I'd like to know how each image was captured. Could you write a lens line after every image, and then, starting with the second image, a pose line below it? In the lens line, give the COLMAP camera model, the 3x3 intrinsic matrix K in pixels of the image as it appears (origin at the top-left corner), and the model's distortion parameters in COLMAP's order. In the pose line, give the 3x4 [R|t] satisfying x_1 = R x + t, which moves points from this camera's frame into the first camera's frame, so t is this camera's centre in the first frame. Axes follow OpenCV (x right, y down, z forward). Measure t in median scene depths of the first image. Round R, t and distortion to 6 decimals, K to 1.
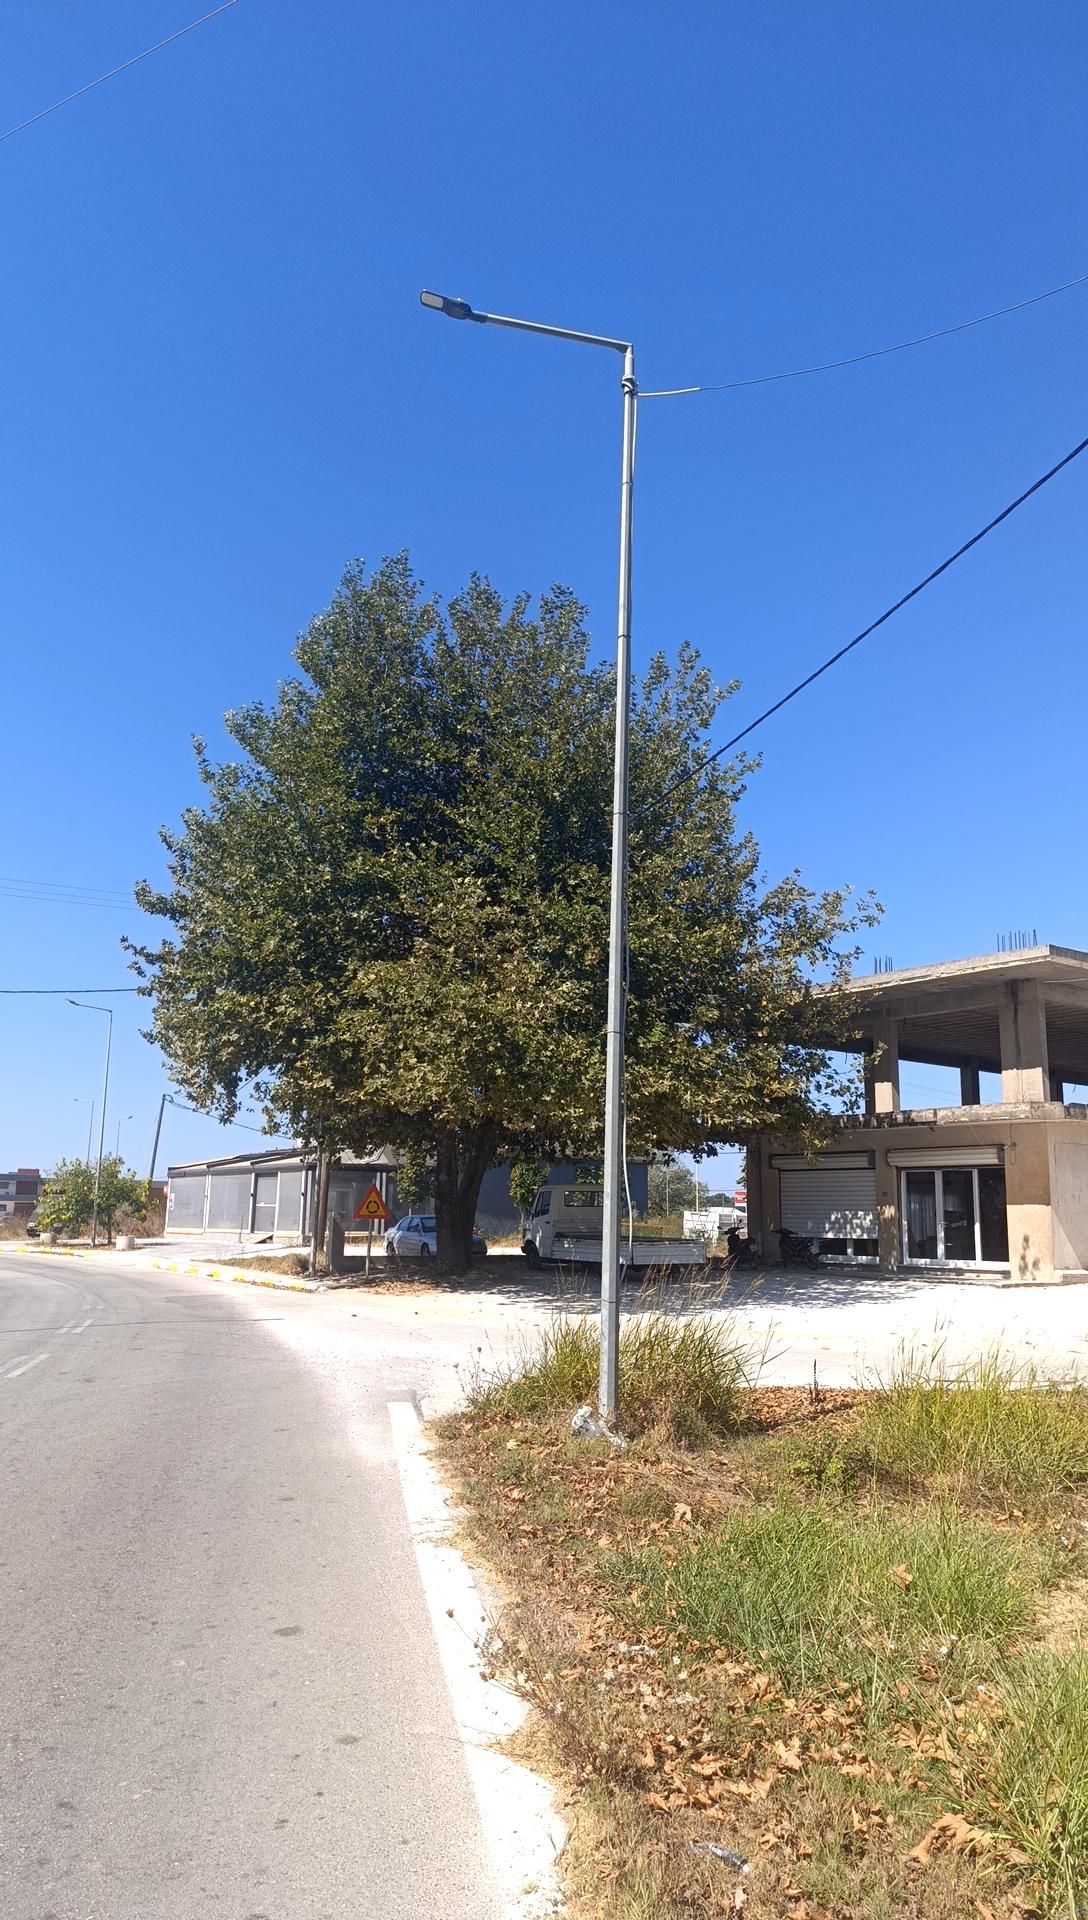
lens RADIAL K [[1405.8, 0, 544.0], [0, 1405.8, 960.0], [0, 0, 1]] dist [0.069374, -0.099543]
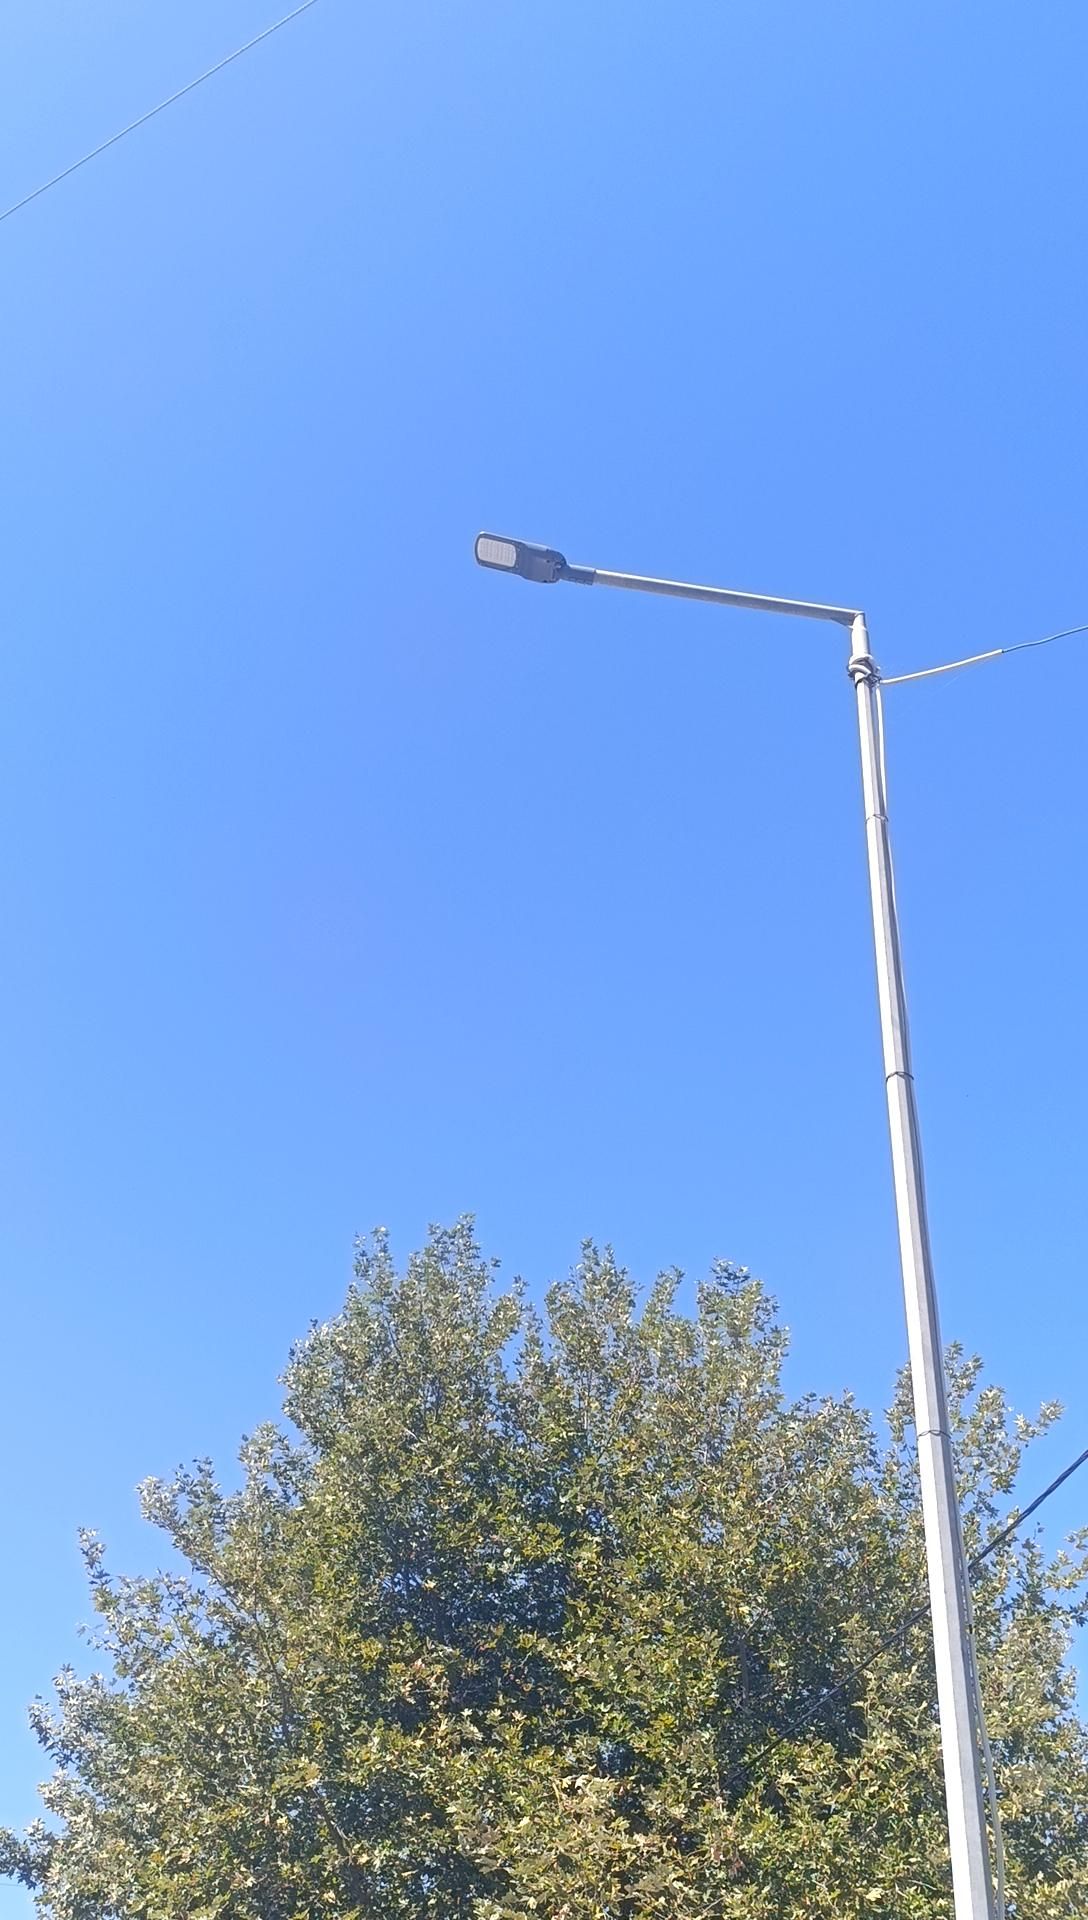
lens RADIAL K [[2126.5, 0, 576.3], [0, 2126.5, 959.4], [0, 0, 1]] dist [0.067703, -0.262172]
pose [[0.998076, -0.041878, -0.045723, -0.007684], [0.016890, 0.893185, -0.449372, 0.024788], [0.059658, 0.447735, 0.892174, 0.157337]]
